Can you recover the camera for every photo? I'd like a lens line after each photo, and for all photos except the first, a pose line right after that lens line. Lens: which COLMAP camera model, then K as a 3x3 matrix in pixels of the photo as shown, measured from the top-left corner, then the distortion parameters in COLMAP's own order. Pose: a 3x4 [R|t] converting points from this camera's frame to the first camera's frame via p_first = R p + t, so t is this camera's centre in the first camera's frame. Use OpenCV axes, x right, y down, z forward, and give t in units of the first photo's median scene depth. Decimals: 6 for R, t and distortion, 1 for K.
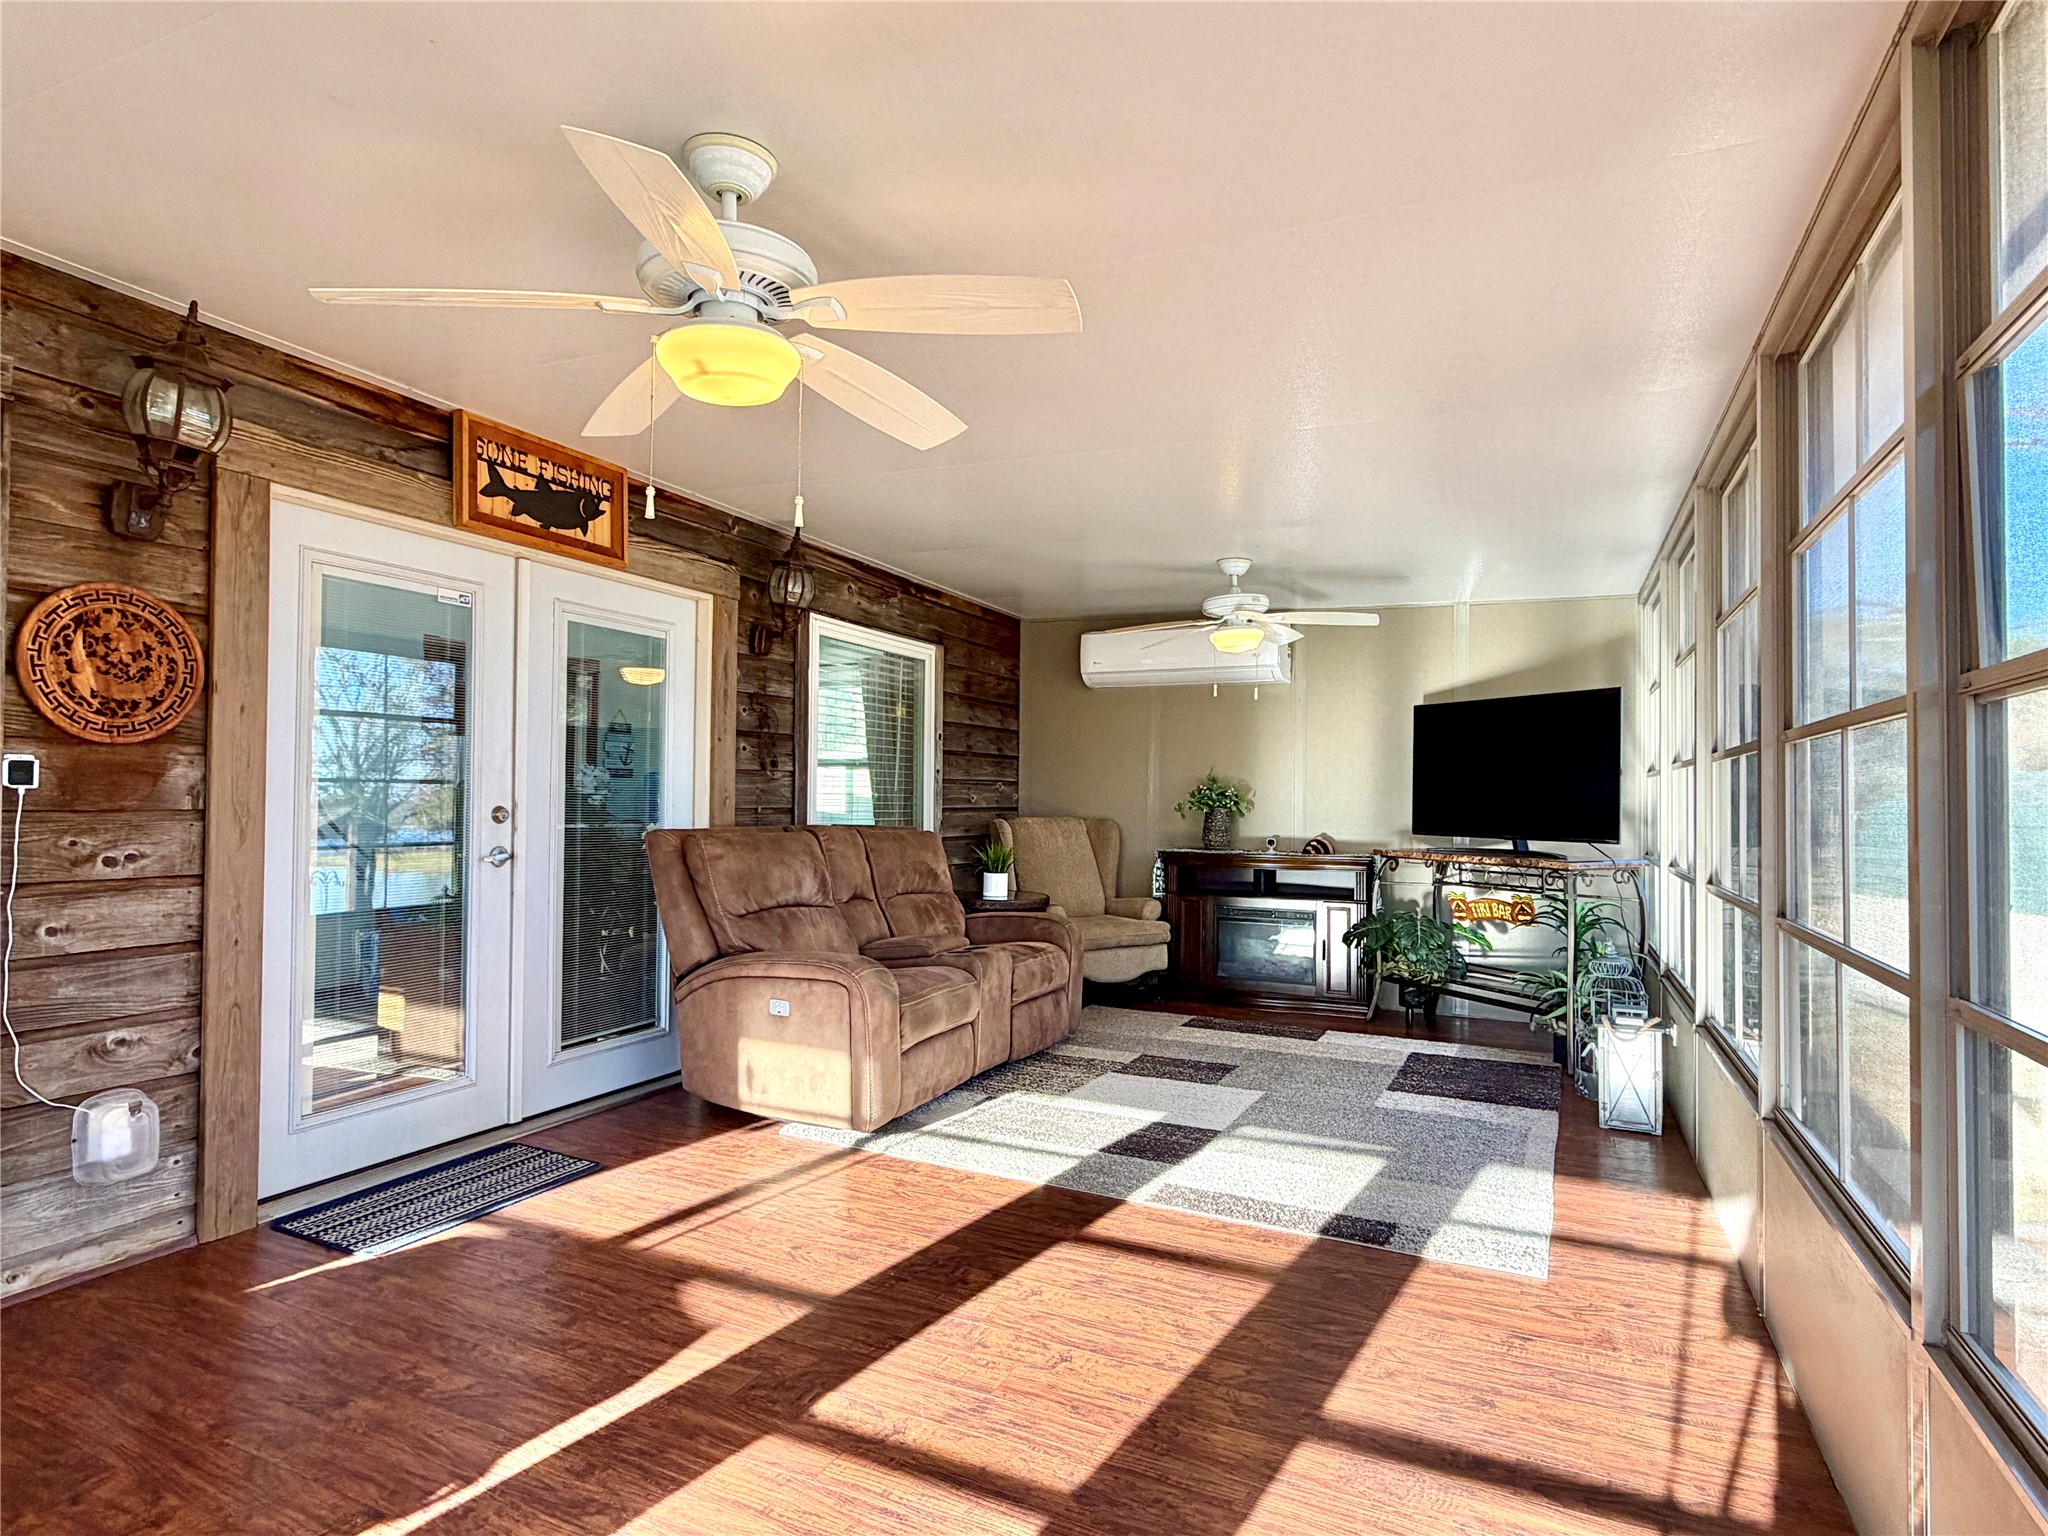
lens RADIAL K [[1099.3, 0, 1022.2], [0, 1099.3, 777.5], [0, 0, 1]] dist [-0.001989, 0.000824]
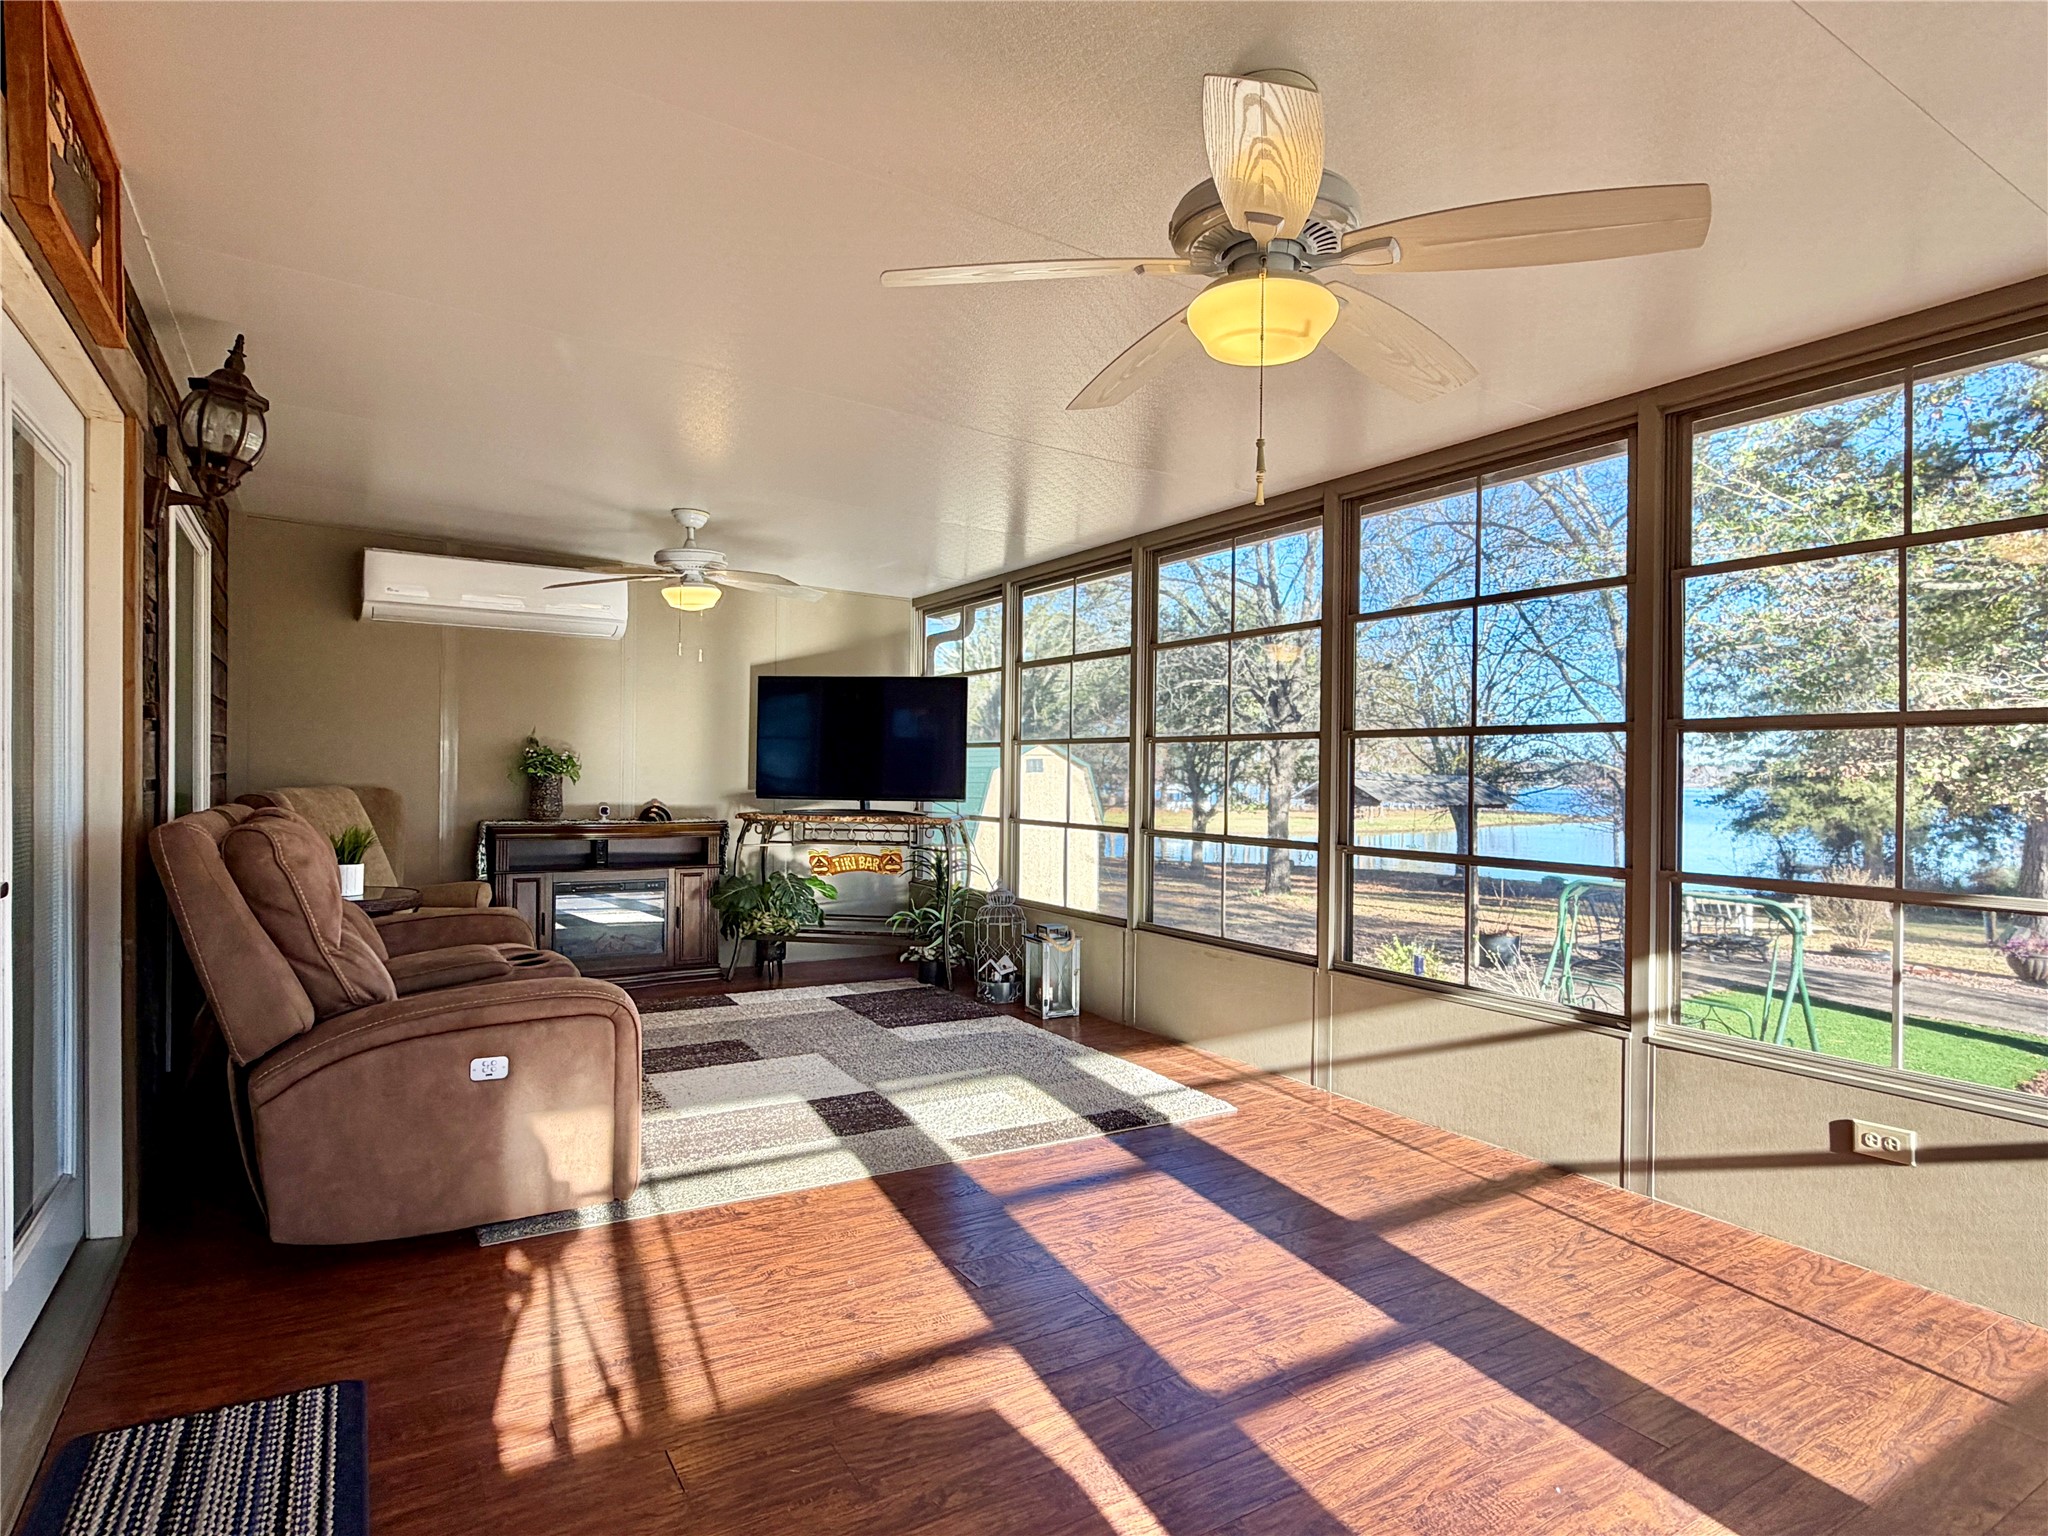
lens RADIAL K [[1099.3, 0, 1022.2], [0, 1099.3, 777.5], [0, 0, 1]] dist [-0.001989, 0.000824]
pose [[0.548671, -0.009107, 0.835989, -0.674243], [-0.023173, 0.999391, 0.026096, -0.002052], [-0.835717, -0.033690, 0.548126, 0.369312]]
